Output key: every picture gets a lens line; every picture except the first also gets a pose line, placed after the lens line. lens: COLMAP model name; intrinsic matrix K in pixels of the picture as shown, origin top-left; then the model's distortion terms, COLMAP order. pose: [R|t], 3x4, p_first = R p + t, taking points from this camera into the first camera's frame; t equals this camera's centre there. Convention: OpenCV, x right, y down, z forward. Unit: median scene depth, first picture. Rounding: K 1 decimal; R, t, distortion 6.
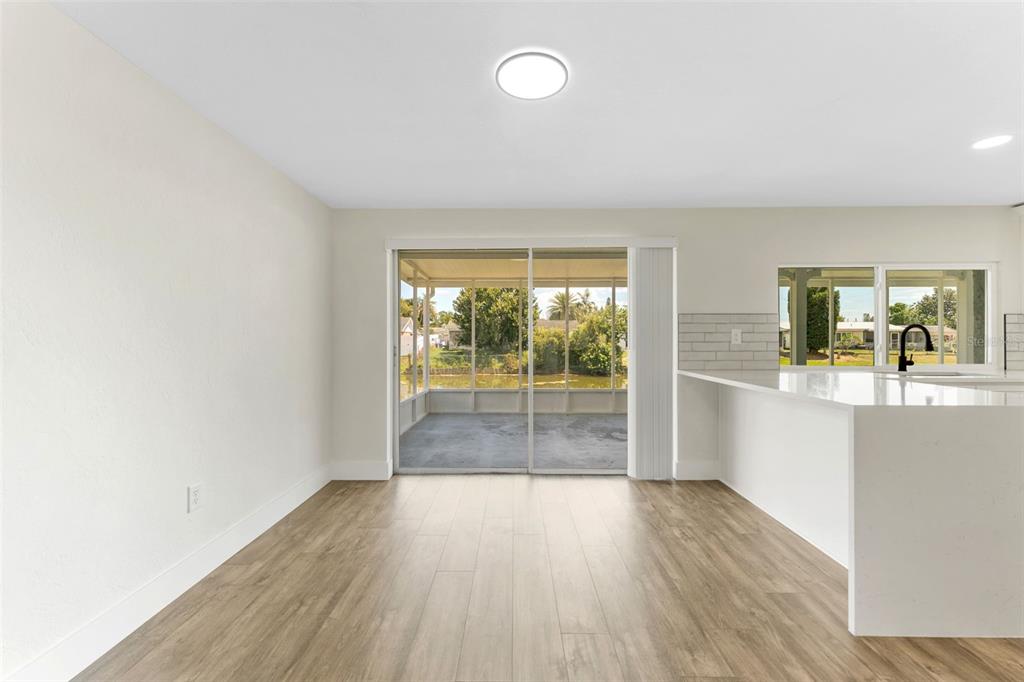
lens RADIAL K [[415.0, 0, 509.5], [0, 415.0, 340.0], [0, 0, 1]] dist [0.000067, -0.000134]
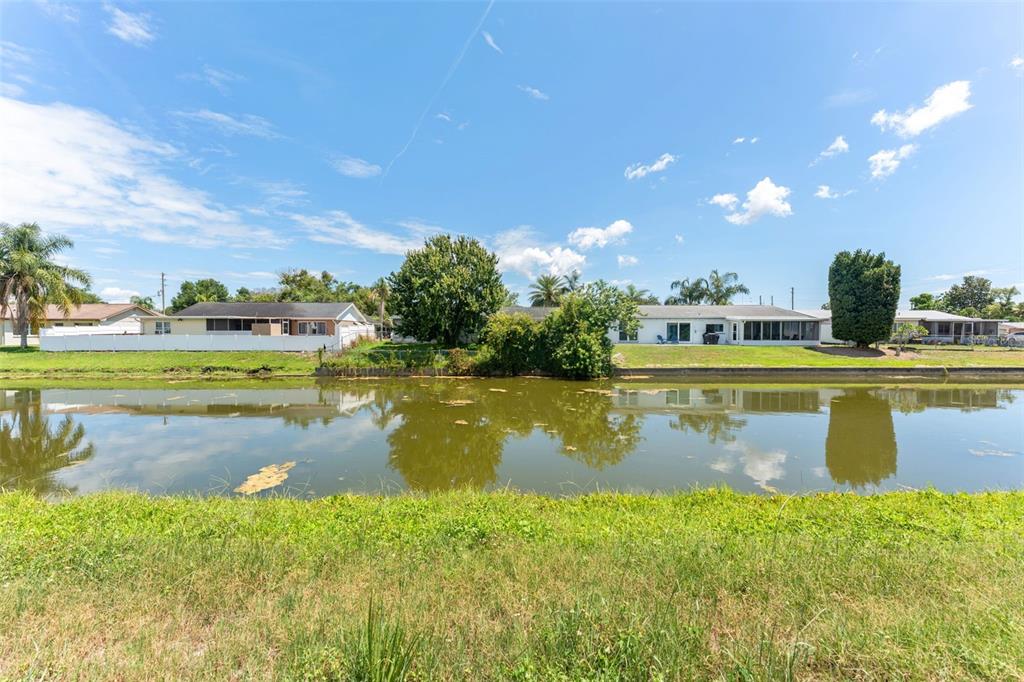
lens RADIAL K [[415.0, 0, 509.5], [0, 415.0, 340.0], [0, 0, 1]] dist [0.000067, -0.000134]
pose [[0.999996, 0.002343, -0.001832, 0.092773], [-0.002321, 0.999924, 0.012144, 0.009668], [0.001860, -0.012140, 0.999925, 0.266112]]
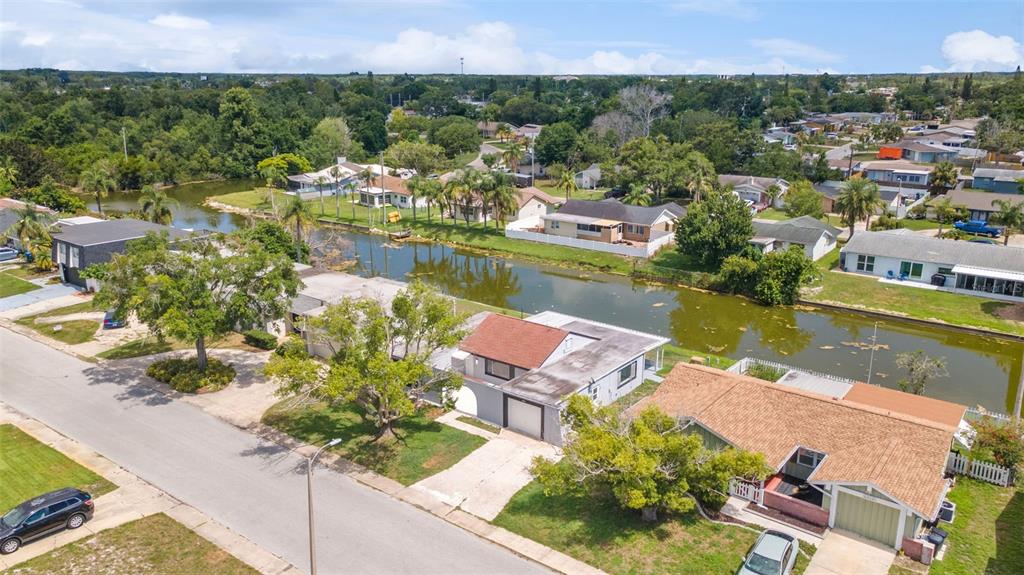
lens RADIAL K [[759.7, 0, 512.0], [0, 759.7, 287.5], [0, 0, 1]] dist [0.047246, 0.003227]
pose [[0.796880, 0.167383, -0.580487, 0.885463], [-0.004683, 0.962535, 0.271117, -0.550103], [0.604119, -0.213330, 0.767809, -1.150690]]
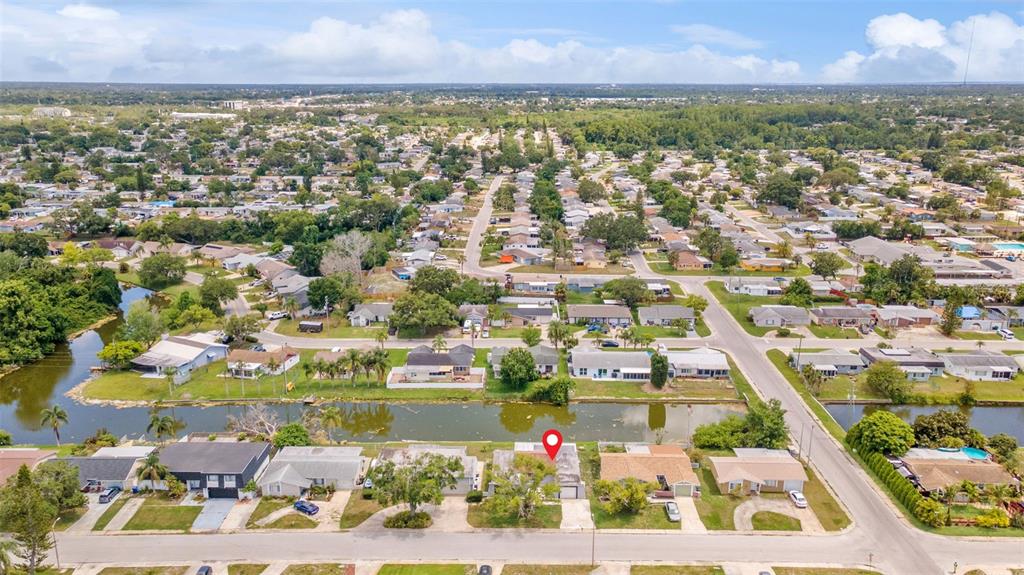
lens RADIAL K [[759.7, 0, 512.0], [0, 759.7, 287.5], [0, 0, 1]] dist [0.047246, 0.003227]
pose [[0.999684, 0.004684, -0.024702, 0.041171], [0.001823, 0.966408, 0.257006, -1.772367], [0.025076, -0.256970, 0.966094, -3.295379]]
